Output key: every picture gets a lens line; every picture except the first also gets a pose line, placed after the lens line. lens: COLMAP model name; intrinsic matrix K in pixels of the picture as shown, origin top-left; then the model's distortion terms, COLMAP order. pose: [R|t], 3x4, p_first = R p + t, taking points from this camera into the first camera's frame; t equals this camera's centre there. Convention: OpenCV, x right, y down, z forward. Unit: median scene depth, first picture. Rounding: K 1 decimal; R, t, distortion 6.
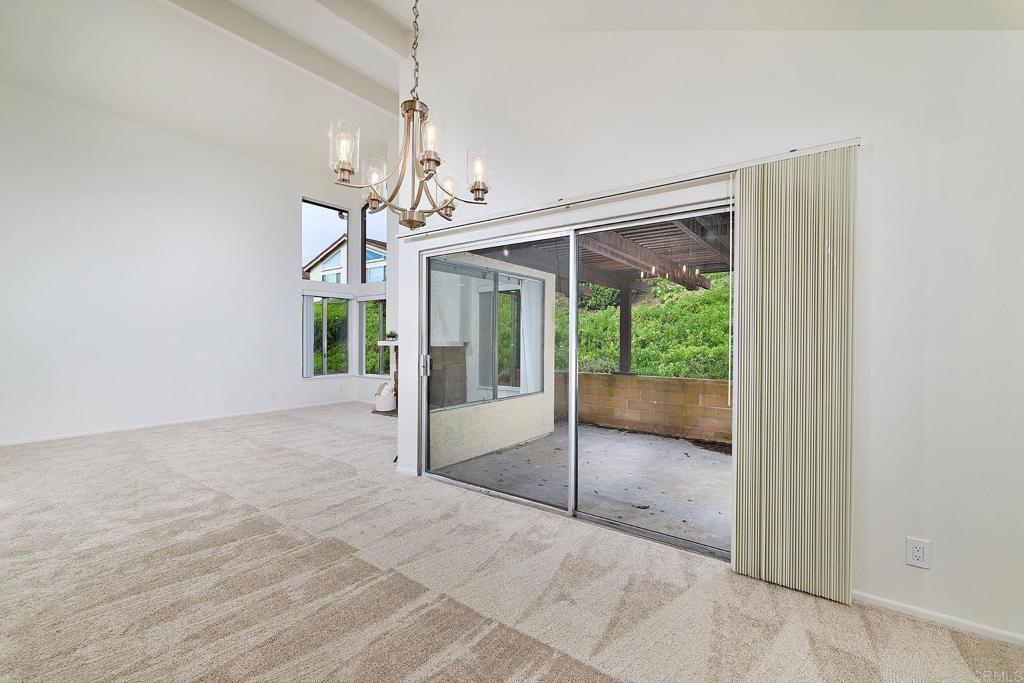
lens RADIAL K [[440.6, 0, 509.2], [0, 440.6, 340.5], [0, 0, 1]] dist [-0.001255, -0.000165]
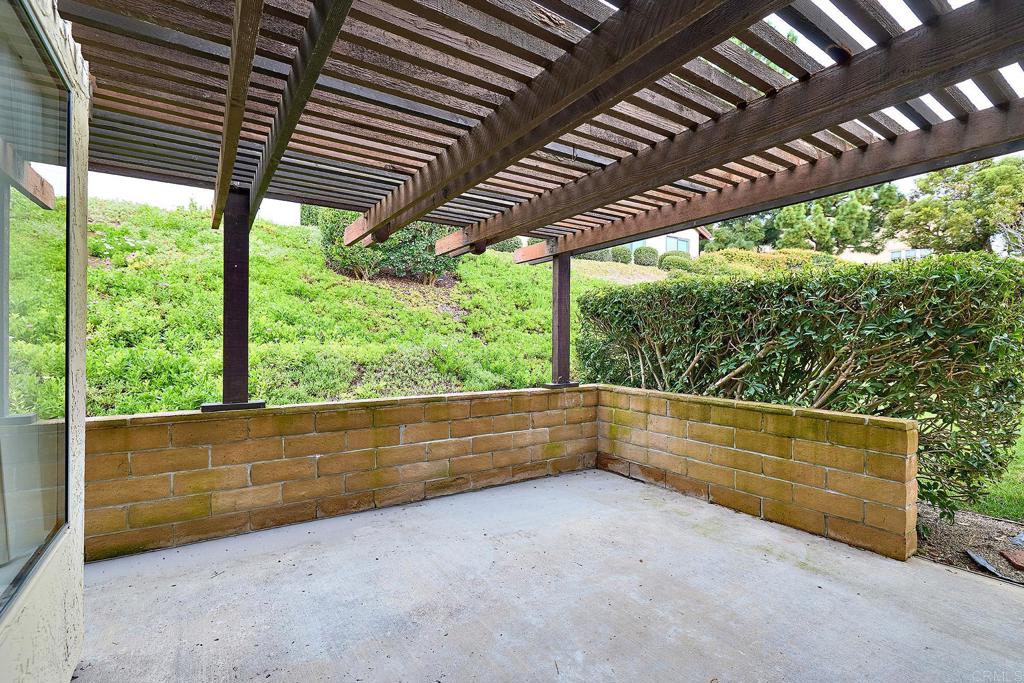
lens RADIAL K [[461.3, 0, 508.0], [0, 461.3, 340.5], [0, 0, 1]] dist [-0.000236, -0.000404]
pose [[0.335135, -0.006007, 0.942151, -0.089944], [0.000923, 0.999981, 0.006047, 0.007930], [-0.942170, -0.001157, 0.335135, 0.679216]]
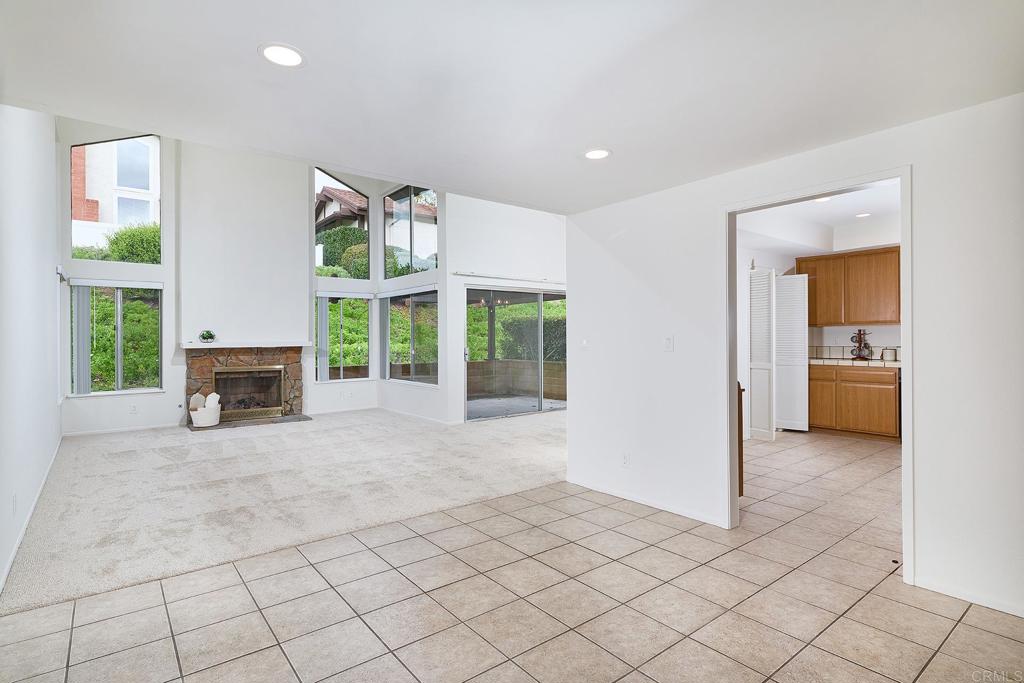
lens RADIAL K [[517.4, 0, 507.7], [0, 517.4, 338.8], [0, 0, 1]] dist [-0.000284, -0.000371]
pose [[0.260119, -0.007637, 0.965546, -1.357068], [0.010407, 0.999933, 0.005106, -0.006681], [-0.965520, 0.008721, 0.260181, 0.240103]]
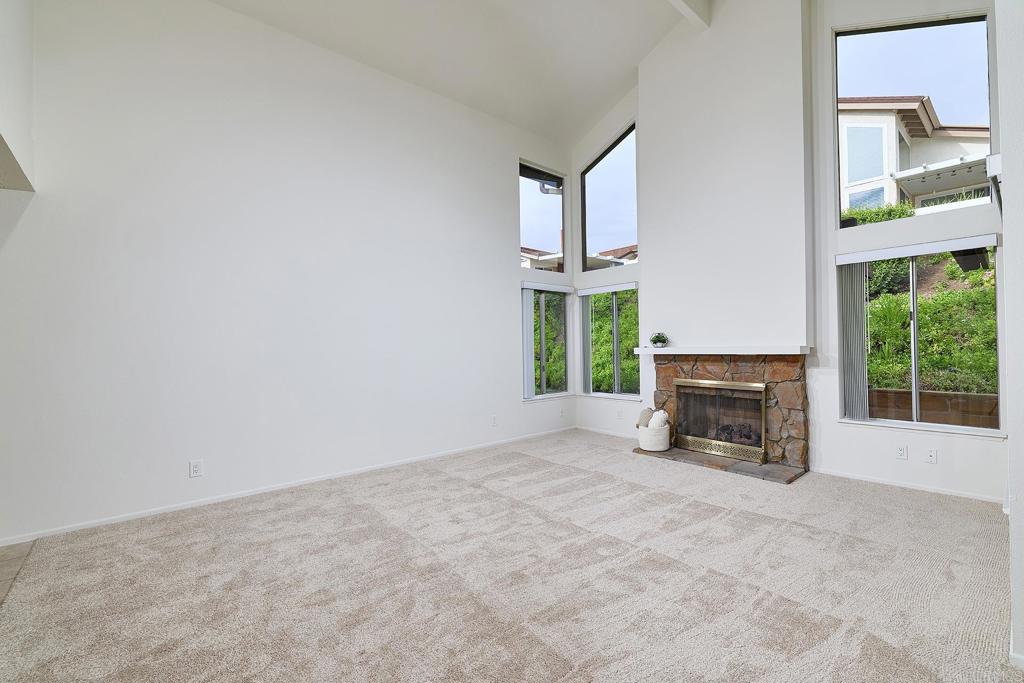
lens RADIAL K [[440.6, 0, 509.2], [0, 440.6, 340.5], [0, 0, 1]] dist [-0.001255, -0.000165]
pose [[0.976016, -0.019803, -0.216797, -0.437524], [0.016603, 0.999725, -0.016576, -0.002838], [0.217065, 0.012579, 0.976076, 0.353584]]
